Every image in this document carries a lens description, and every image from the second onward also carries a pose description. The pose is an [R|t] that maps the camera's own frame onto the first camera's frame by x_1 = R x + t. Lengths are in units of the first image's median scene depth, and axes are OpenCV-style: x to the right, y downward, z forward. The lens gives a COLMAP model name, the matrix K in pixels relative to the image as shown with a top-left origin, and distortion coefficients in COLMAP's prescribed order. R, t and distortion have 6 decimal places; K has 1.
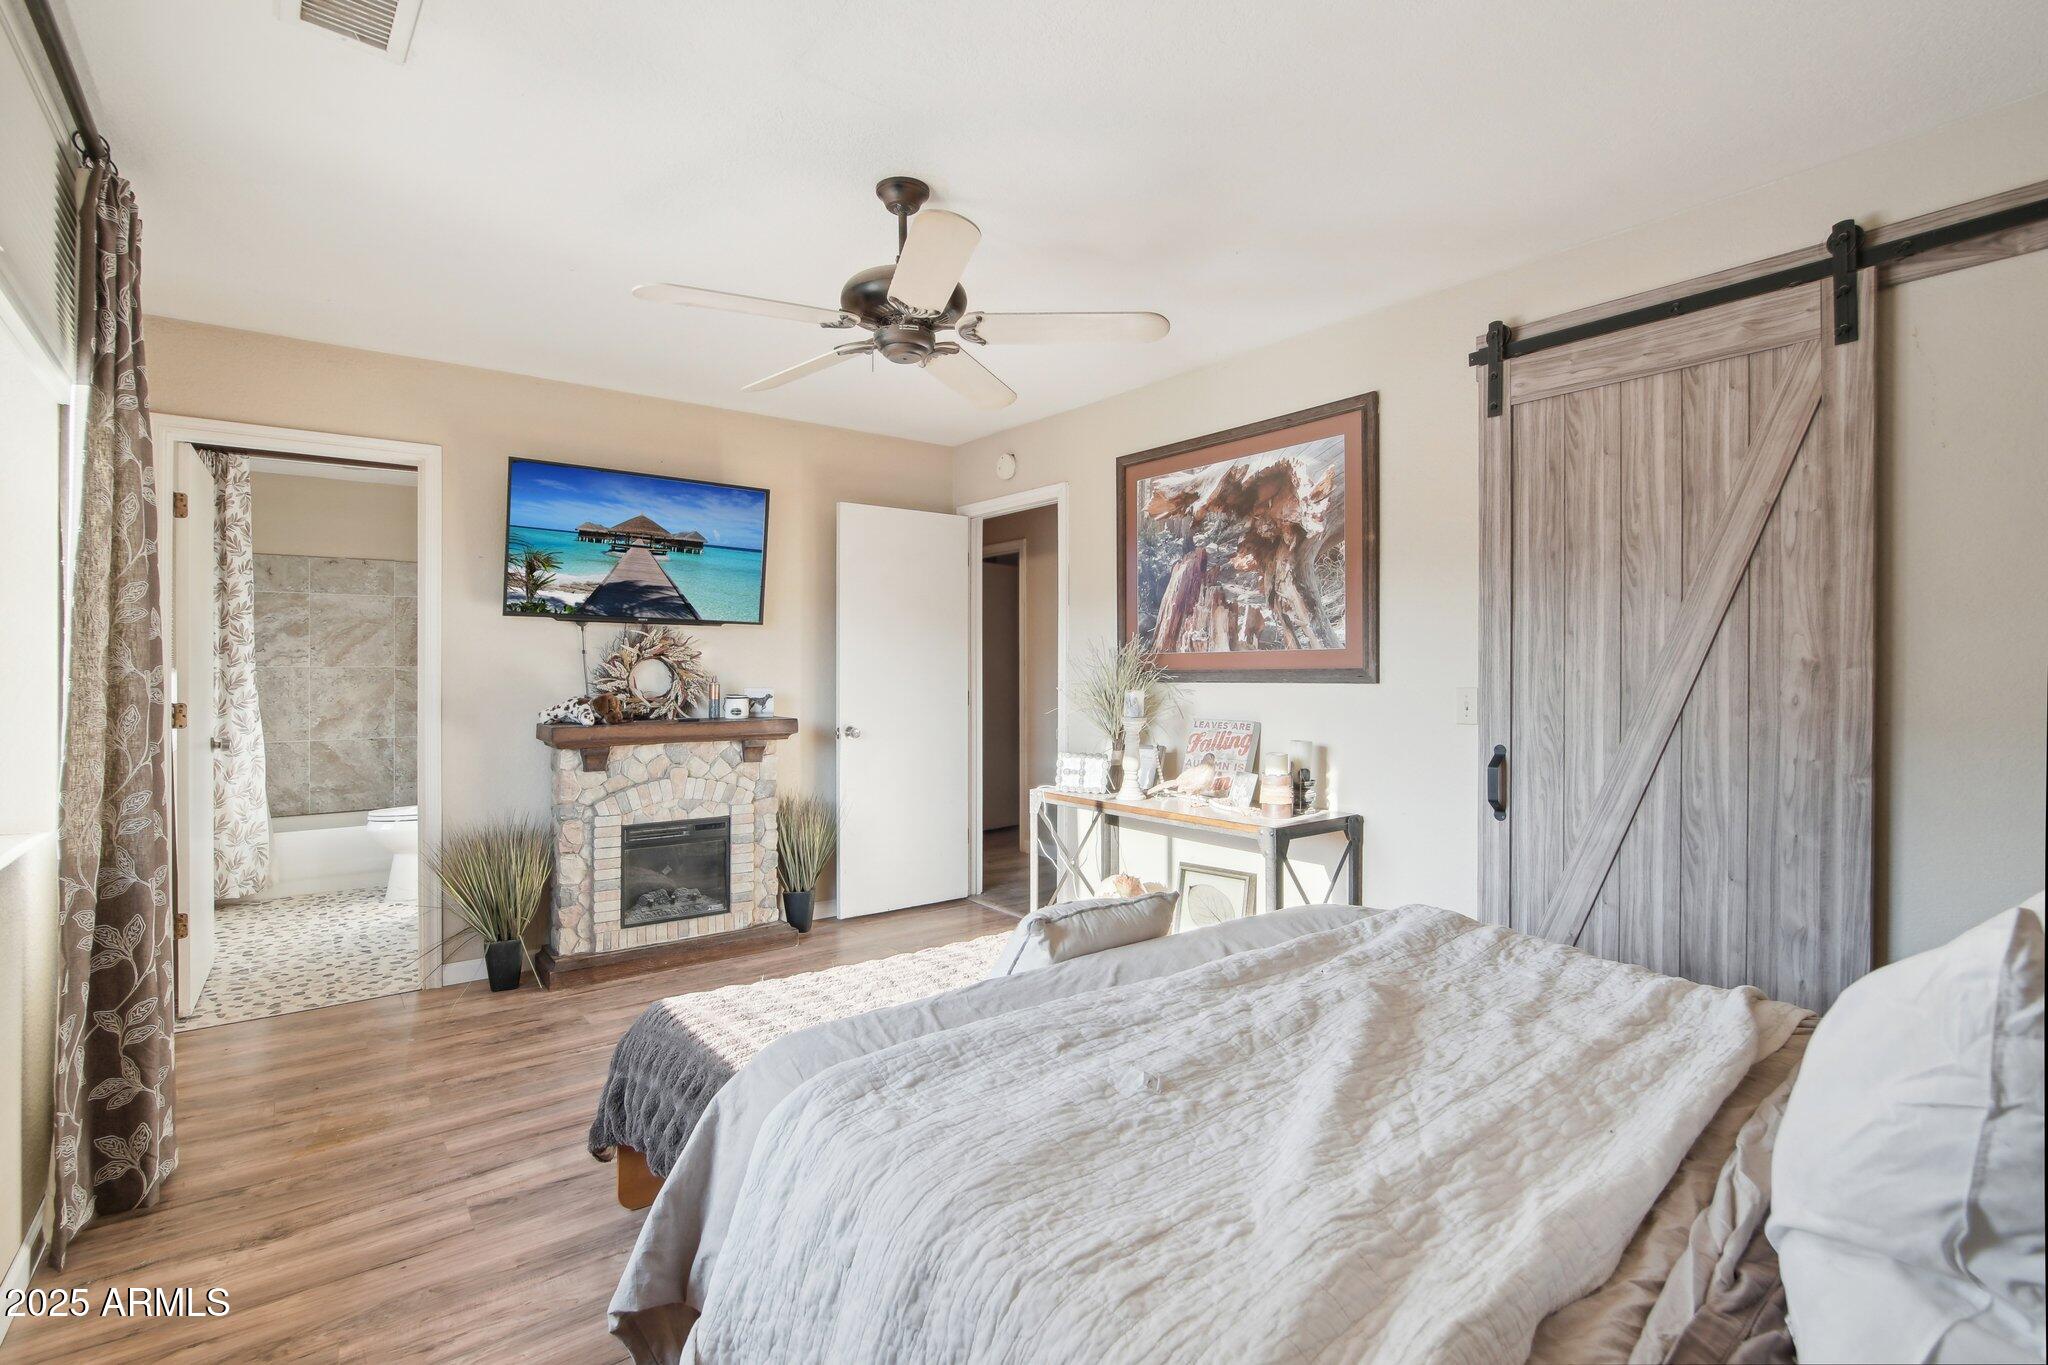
lens RADIAL K [[940.3, 0, 1017.6], [0, 940.3, 674.1], [0, 0, 1]] dist [-0.002358, -0.000315]
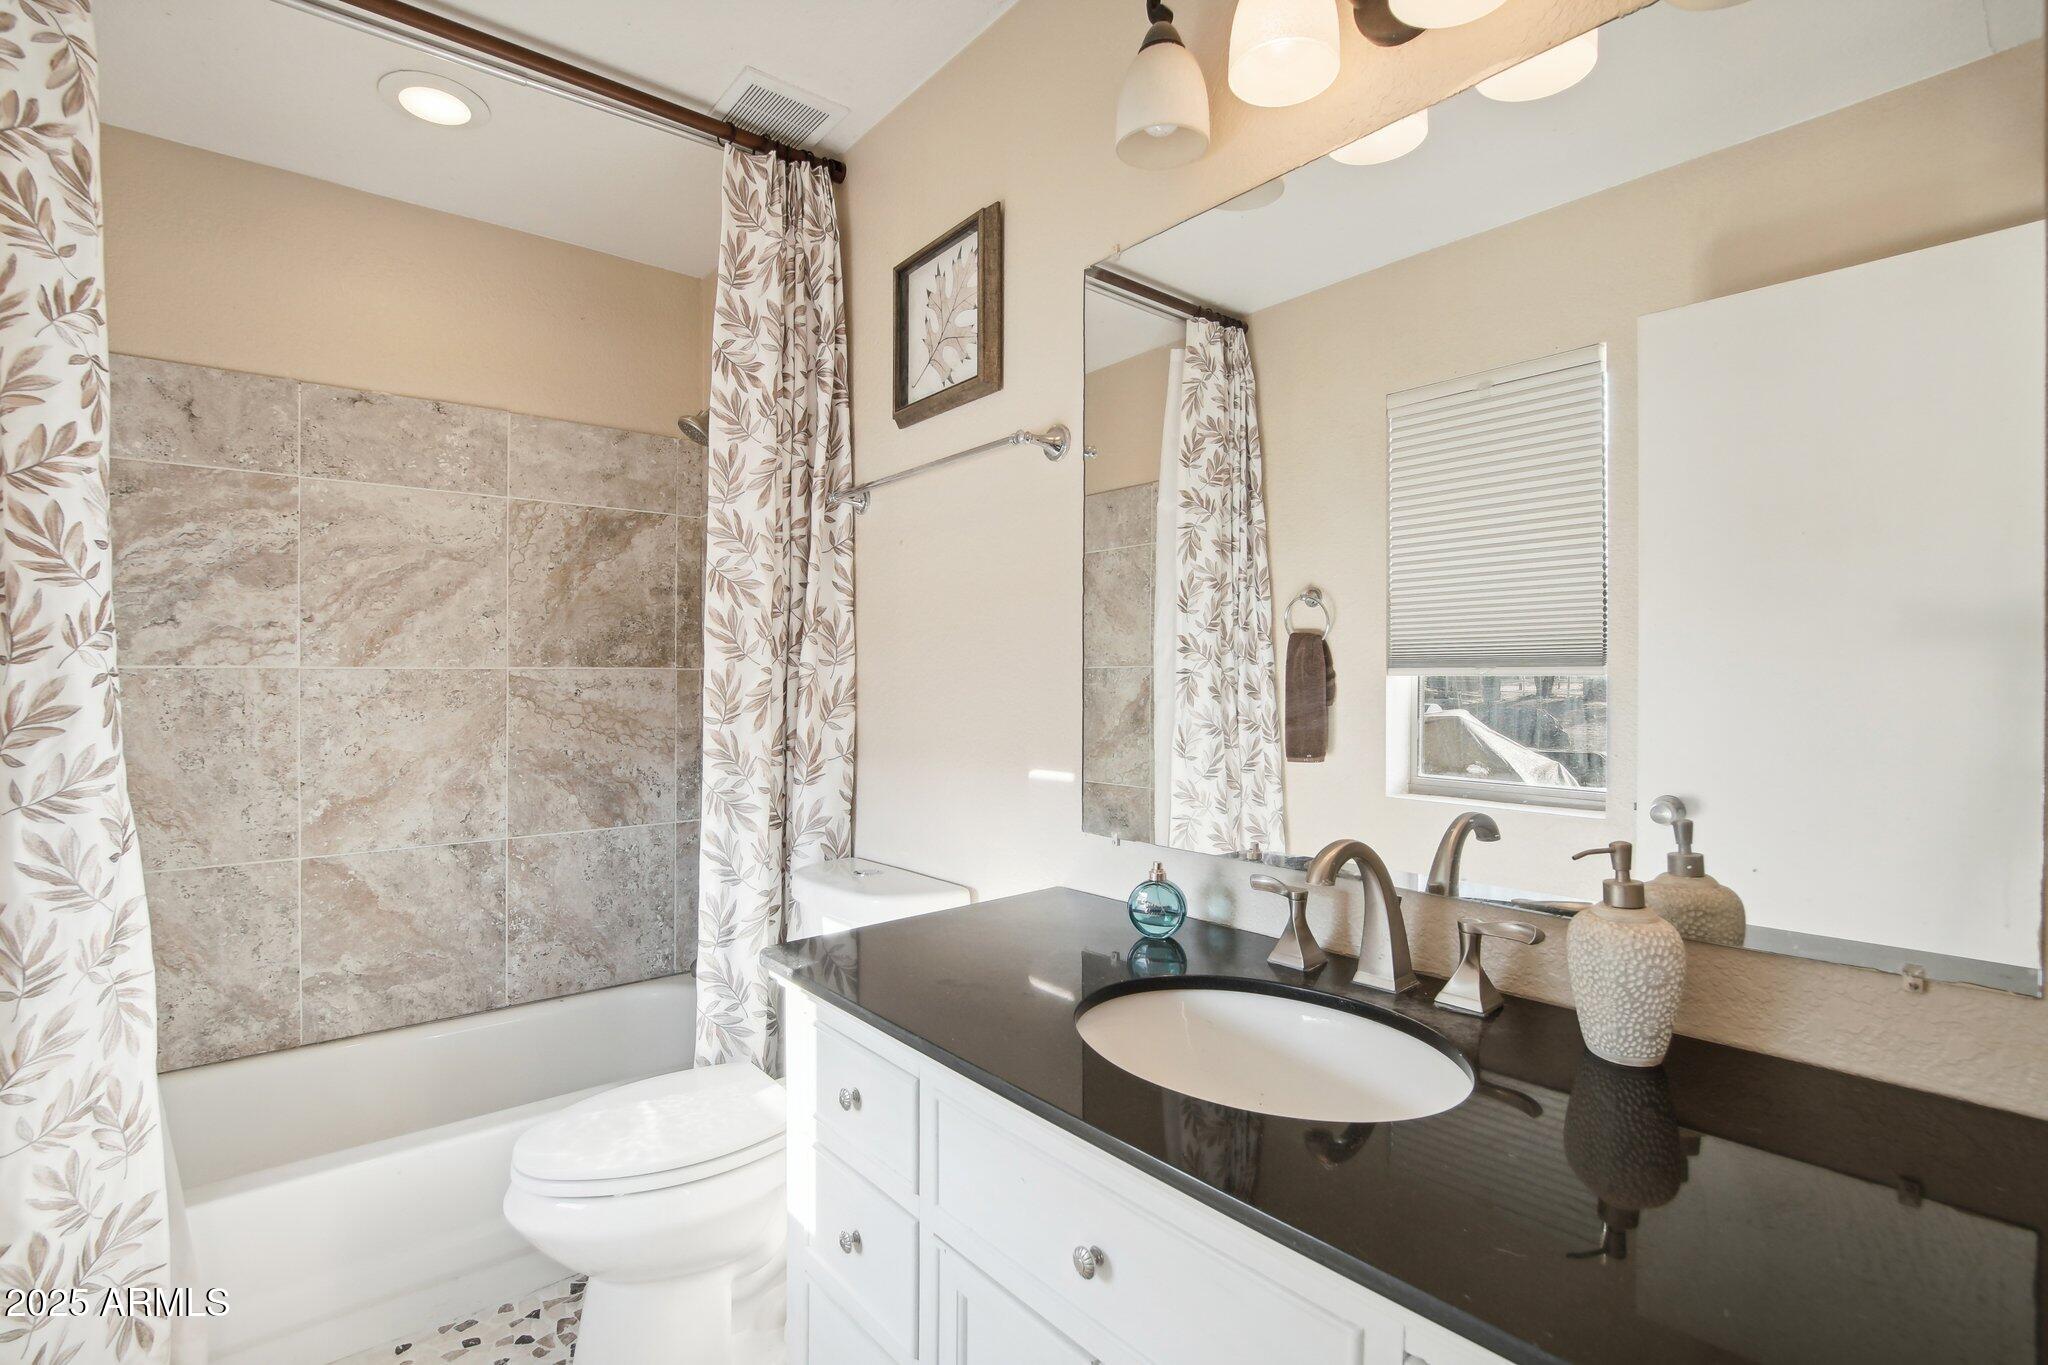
lens RADIAL K [[940.3, 0, 1029.8], [0, 940.3, 685.4], [0, 0, 1]] dist [-0.002358, -0.000315]
pose [[0.999621, 0.000441, 0.027517, -0.461466], [-0.000548, 0.999992, 0.003898, -0.001828], [-0.027515, -0.003912, 0.999614, 0.601767]]
